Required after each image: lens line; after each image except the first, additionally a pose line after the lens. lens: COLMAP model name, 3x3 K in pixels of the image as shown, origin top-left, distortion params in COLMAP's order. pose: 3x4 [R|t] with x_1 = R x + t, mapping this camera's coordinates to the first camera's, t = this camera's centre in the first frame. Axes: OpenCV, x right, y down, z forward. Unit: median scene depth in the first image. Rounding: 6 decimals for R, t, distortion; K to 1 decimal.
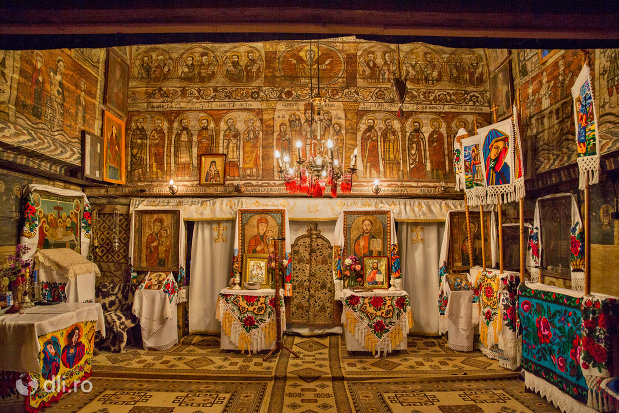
lens RADIAL K [[429.5, 0, 309.5], [0, 429.5, 206.5], [0, 0, 1]] dist [-0.083396, 0.001278]
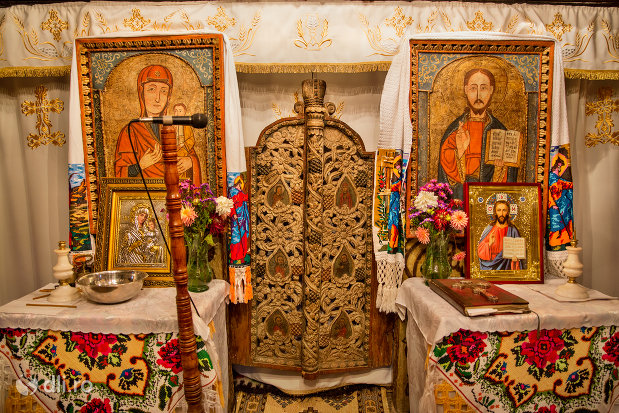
lens RADIAL K [[429.5, 0, 309.5], [0, 429.5, 206.5], [0, 0, 1]] dist [-0.083396, 0.001278]
pose [[0.999766, -0.010157, 0.019112, -0.001262], [0.006104, 0.979527, 0.201222, 0.068727], [-0.020764, -0.201058, 0.979359, 0.688616]]
